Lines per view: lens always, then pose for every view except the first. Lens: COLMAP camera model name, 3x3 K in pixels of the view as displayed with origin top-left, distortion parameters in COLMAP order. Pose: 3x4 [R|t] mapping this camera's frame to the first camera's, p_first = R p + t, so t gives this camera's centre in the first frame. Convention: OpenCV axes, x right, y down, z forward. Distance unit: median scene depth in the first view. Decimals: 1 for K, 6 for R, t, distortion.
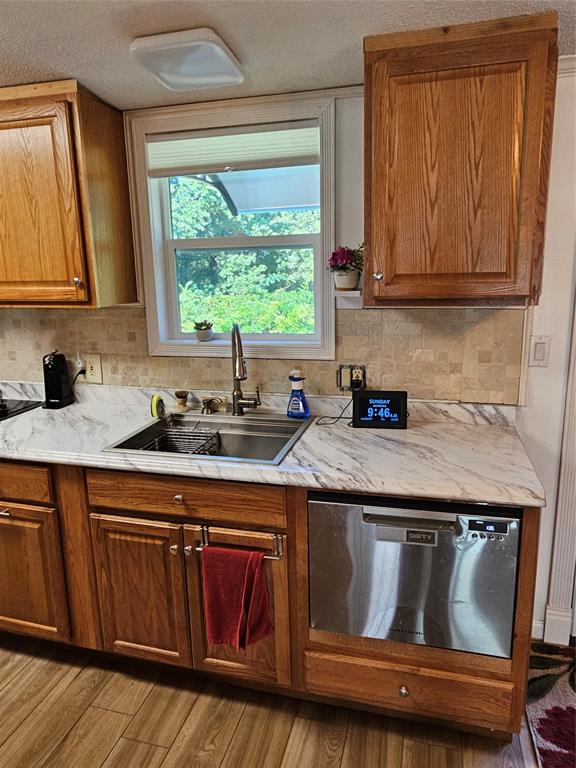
lens RADIAL K [[535.6, 0, 289.3], [0, 535.6, 382.6], [0, 0, 1]] dist [0.001262, 0.000776]
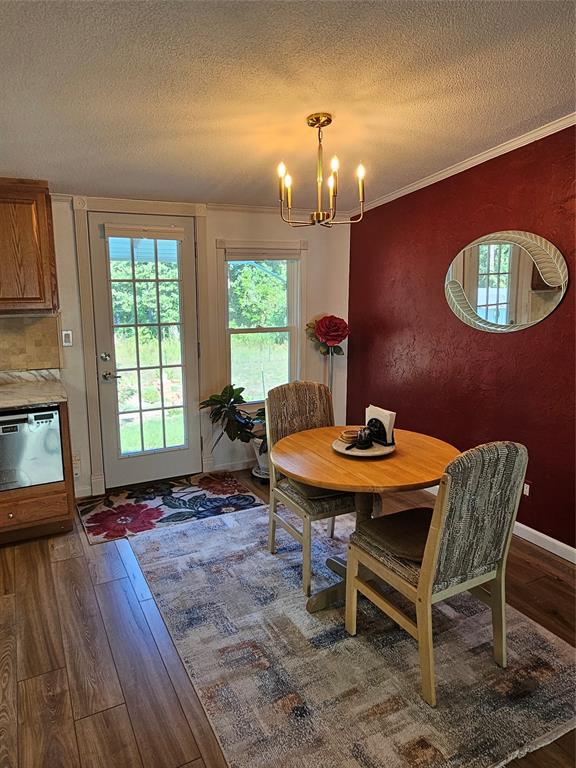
lens RADIAL K [[535.6, 0, 290.5], [0, 535.6, 379.3], [0, 0, 1]] dist [0.001262, 0.000776]
pose [[0.740279, -0.092260, 0.665939, -0.254428], [0.126479, 0.991964, -0.003171, 0.210711], [-0.660295, 0.086575, 0.745999, -1.033056]]
